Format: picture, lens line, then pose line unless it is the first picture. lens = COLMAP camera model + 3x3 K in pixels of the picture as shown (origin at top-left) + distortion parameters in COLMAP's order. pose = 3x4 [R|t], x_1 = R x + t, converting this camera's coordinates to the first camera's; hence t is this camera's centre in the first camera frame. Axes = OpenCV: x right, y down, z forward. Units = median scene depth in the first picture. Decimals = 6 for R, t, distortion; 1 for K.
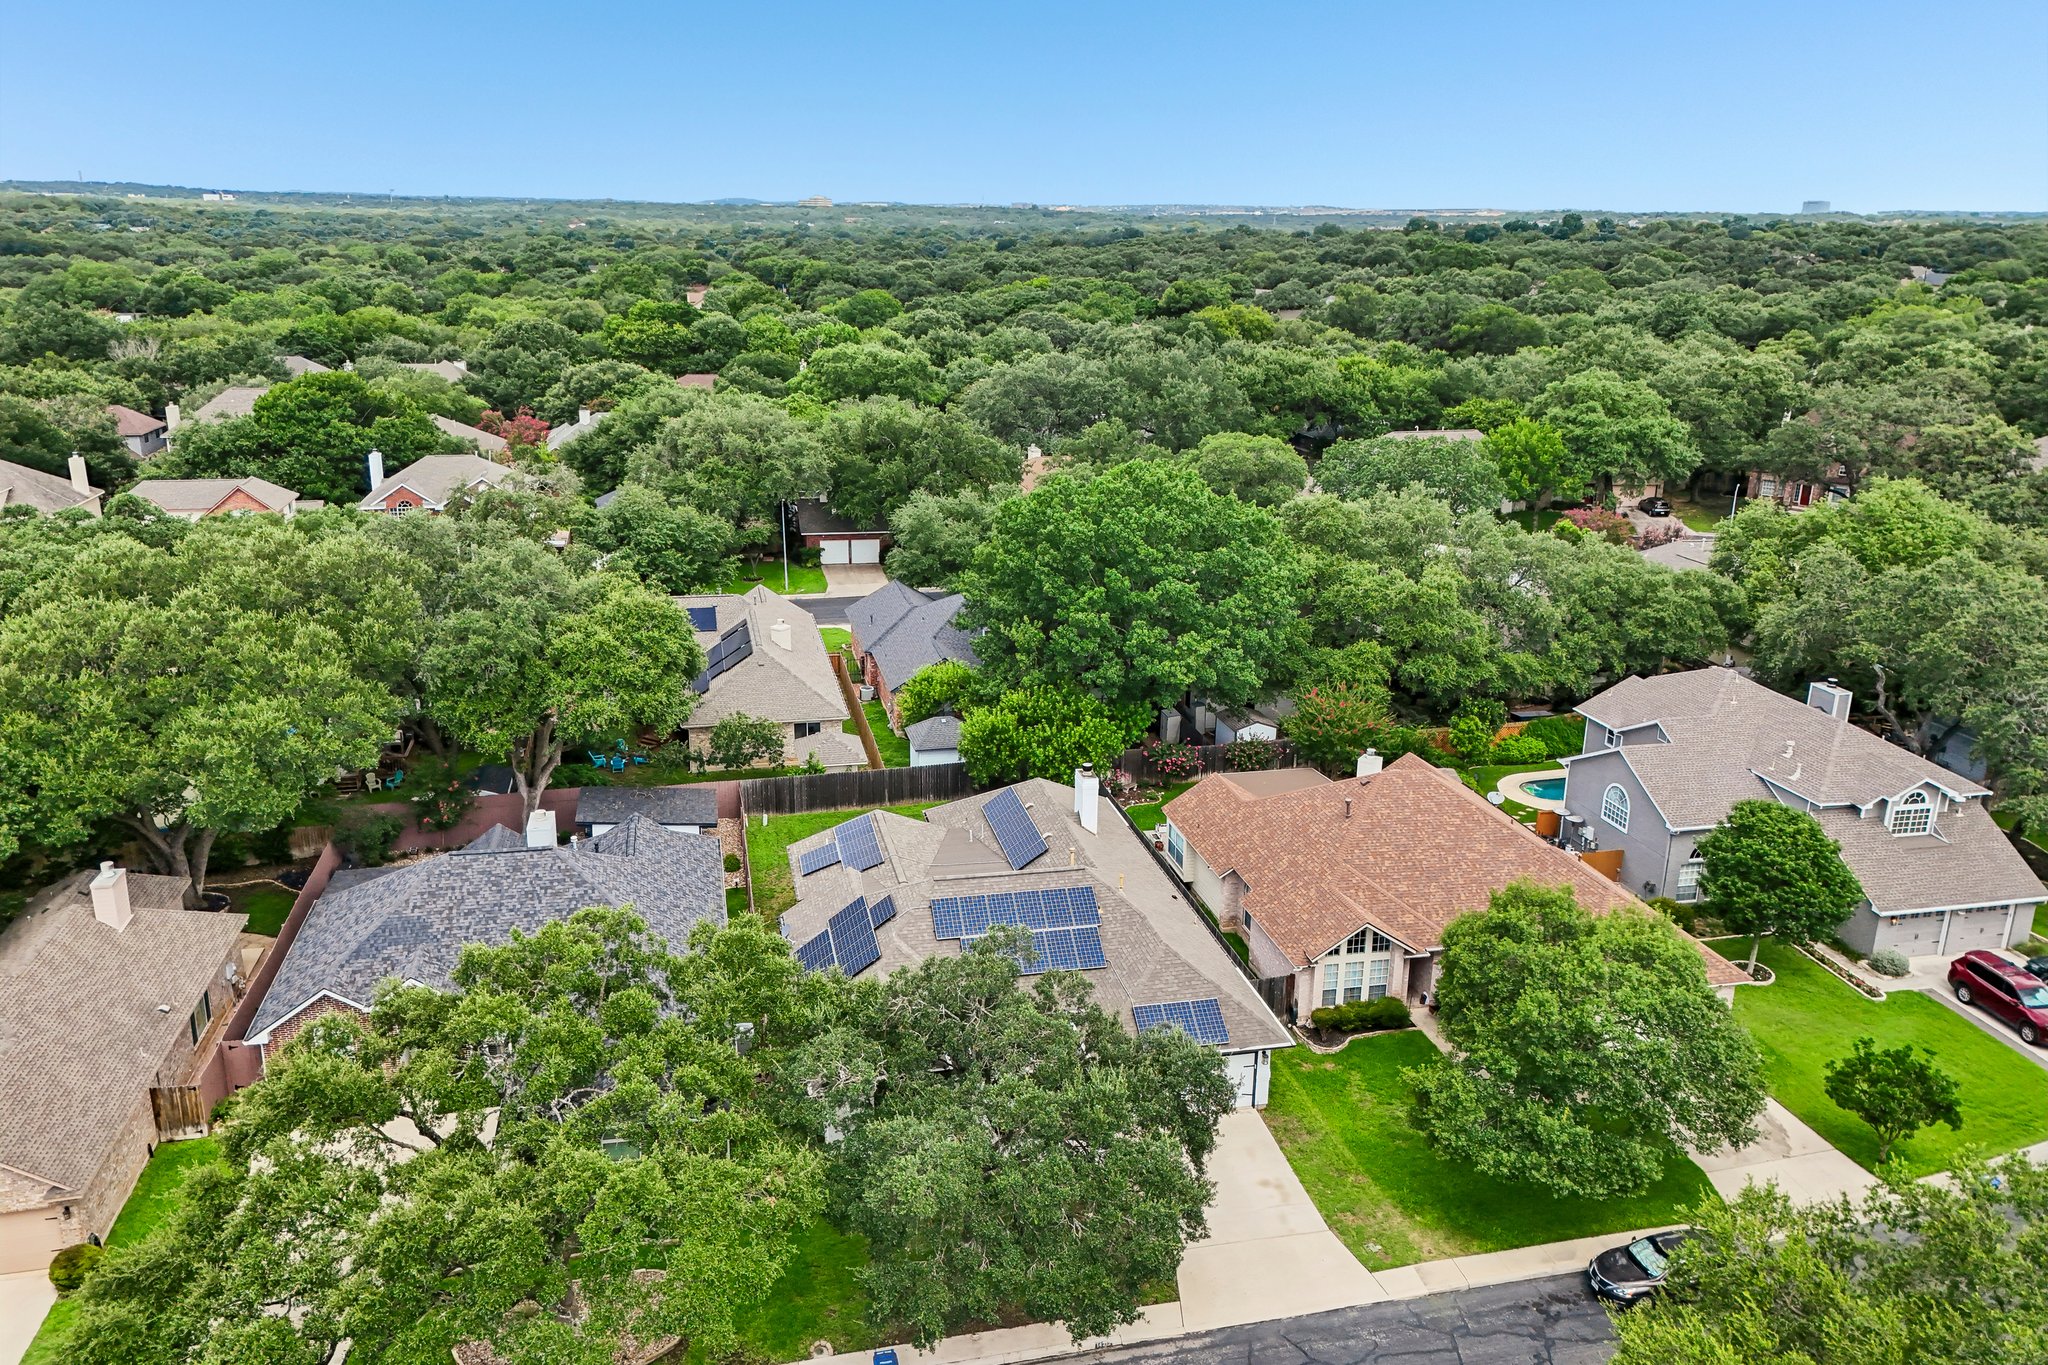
lens RADIAL K [[1508.8, 0, 1024.0], [0, 1508.8, 682.5], [0, 0, 1]] dist [0.062772, -0.052327]
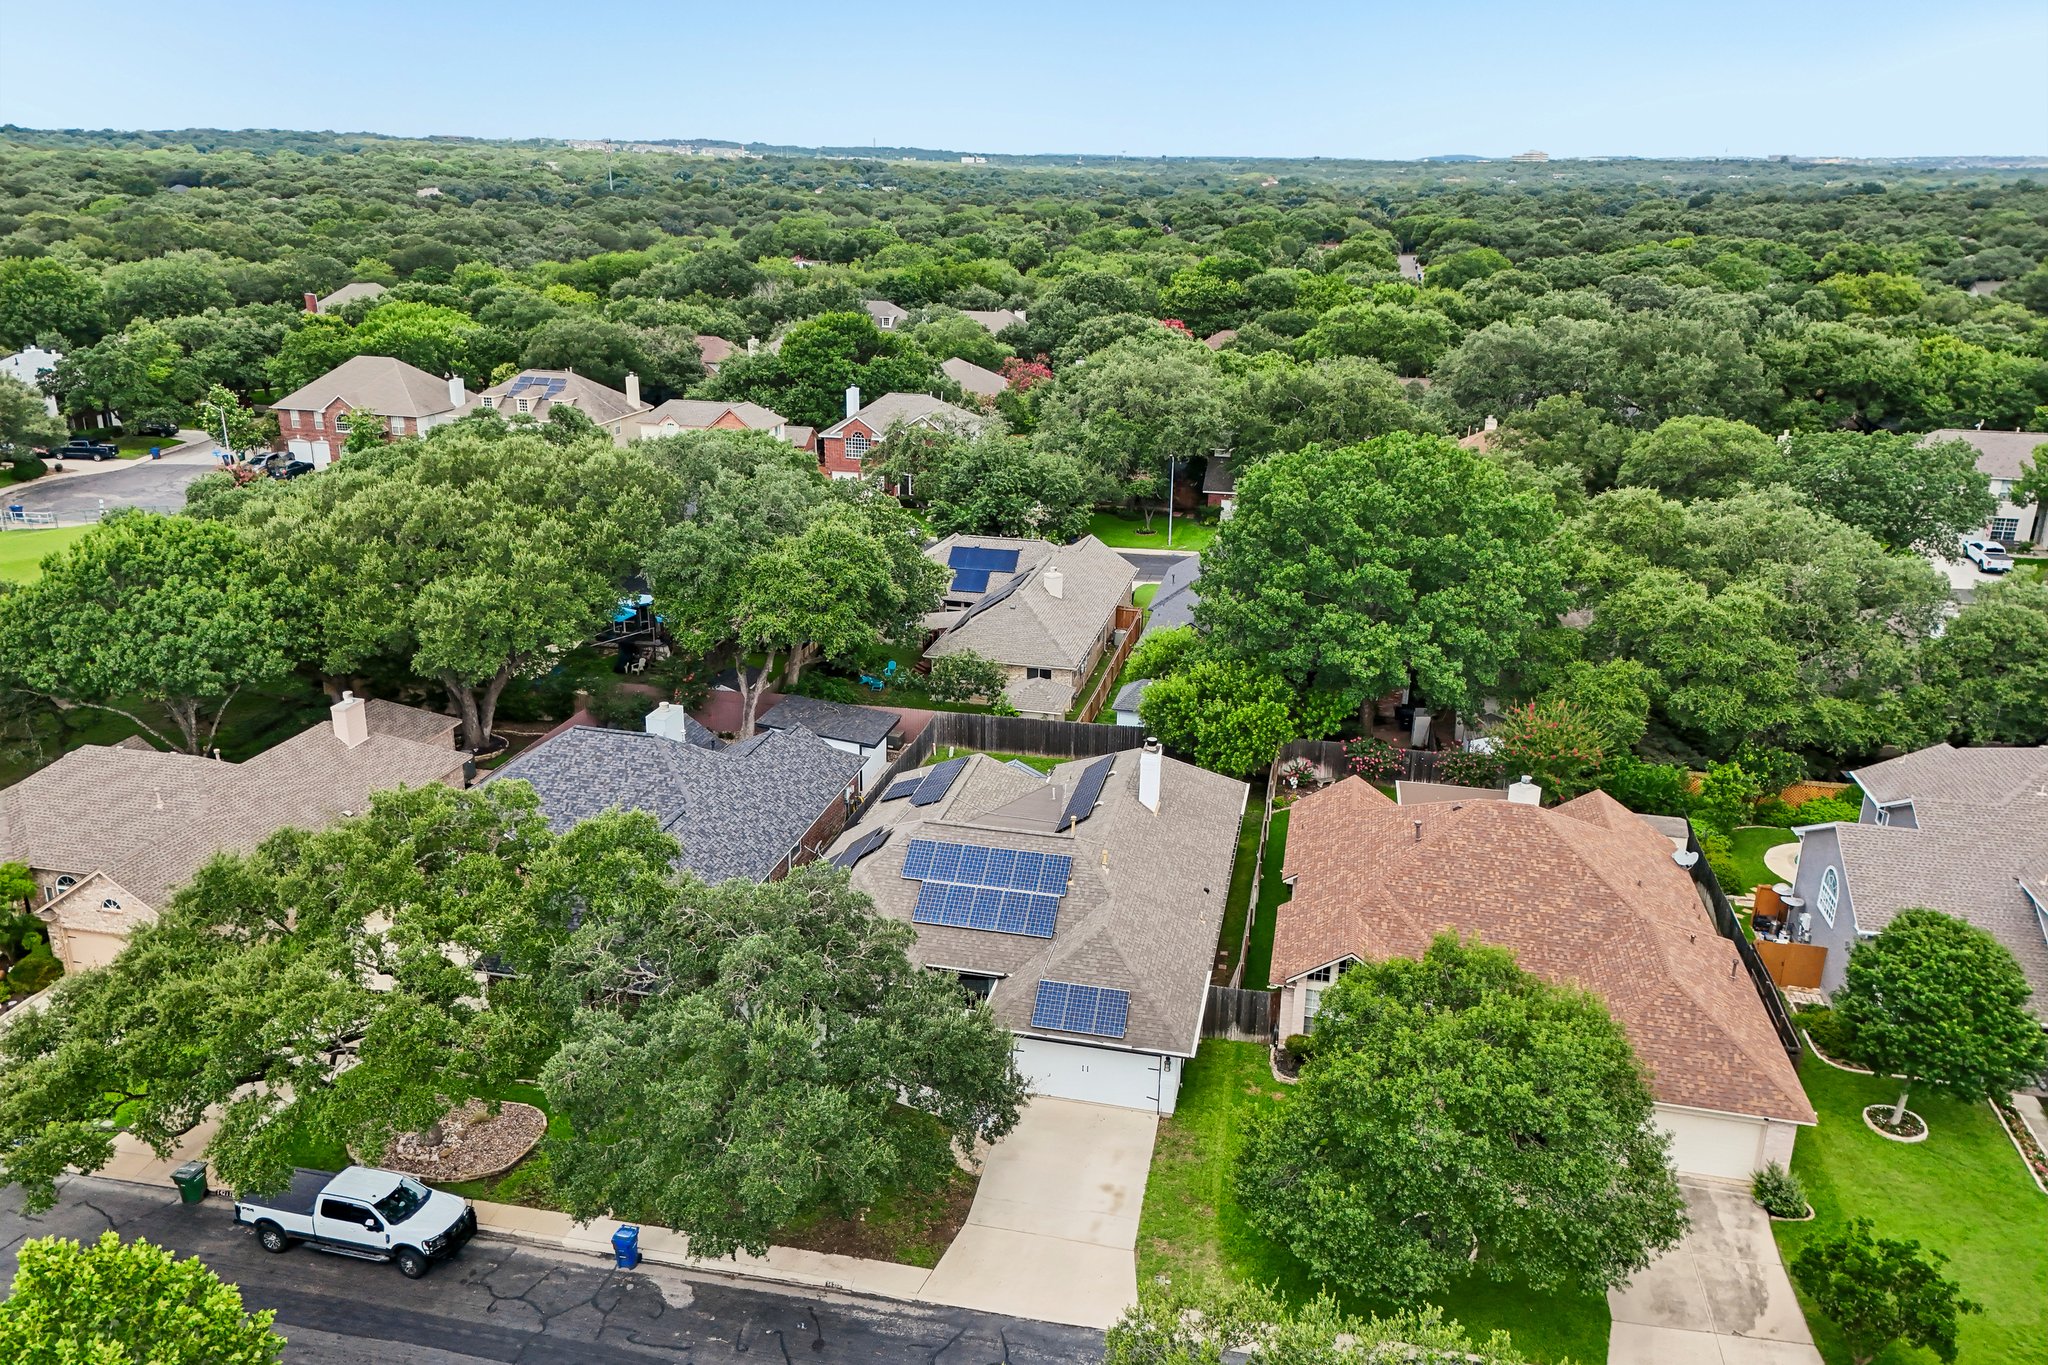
lens RADIAL K [[1511.5, 0, 1024.0], [0, 1511.5, 682.5], [0, 0, 1]] dist [0.056549, -0.043519]
pose [[0.904512, 0.136674, -0.403954, 0.283875], [-0.126657, 0.990606, 0.051558, -0.016610], [0.407206, 0.004529, 0.913325, 0.067534]]
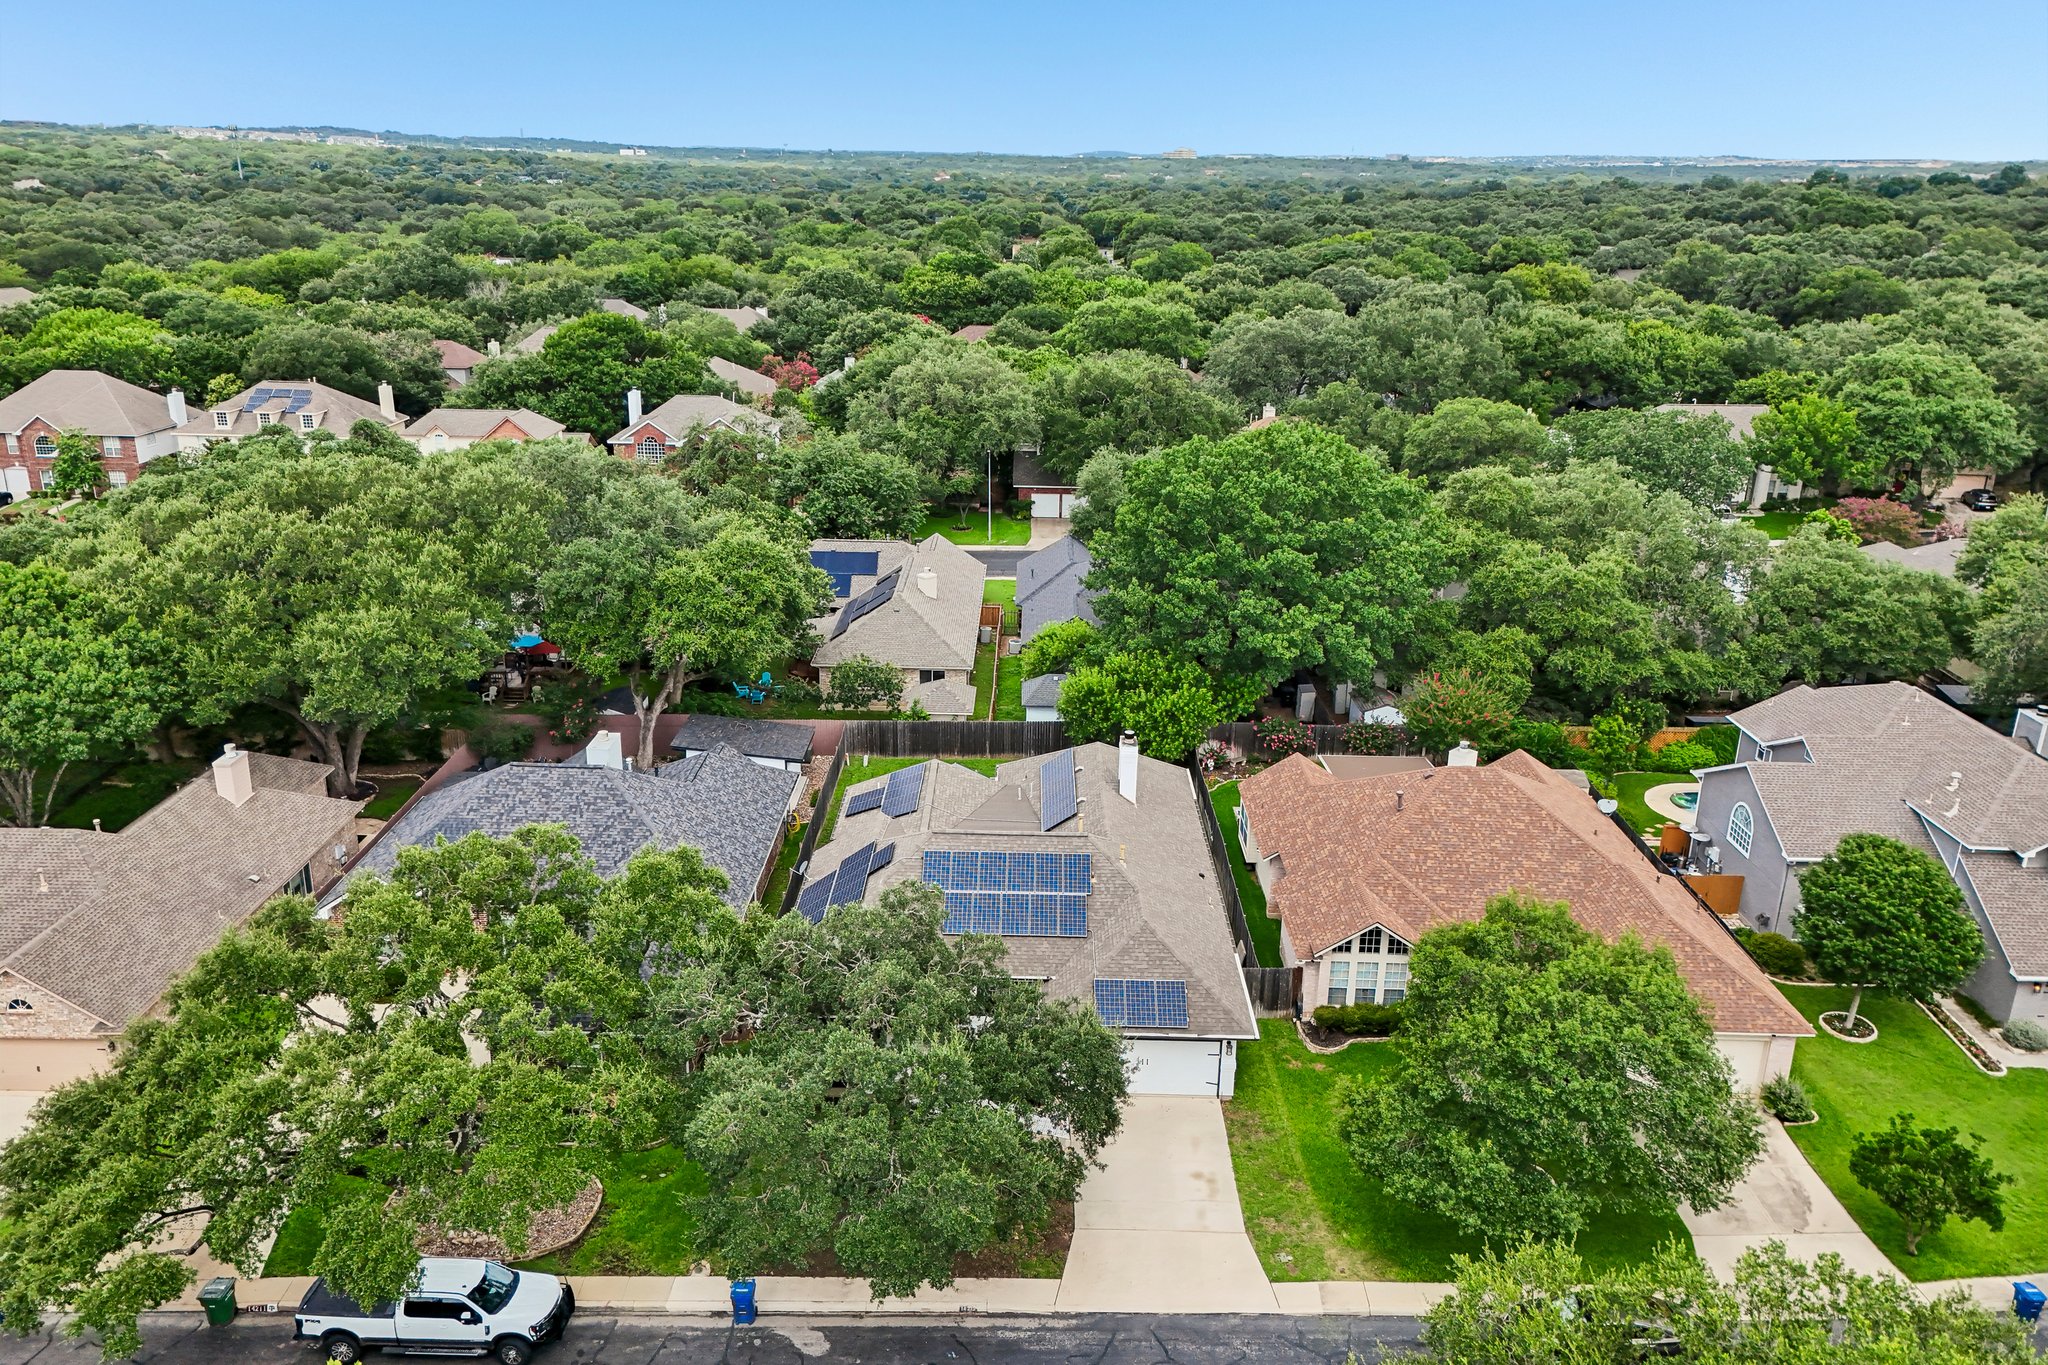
lens RADIAL K [[1508.8, 0, 1024.0], [0, 1508.8, 682.5], [0, 0, 1]] dist [0.062772, -0.052327]
pose [[0.973631, 0.076154, -0.215043, 0.147291], [-0.070108, 0.996903, 0.035614, -0.006022], [0.217090, -0.019598, 0.975955, 0.024913]]
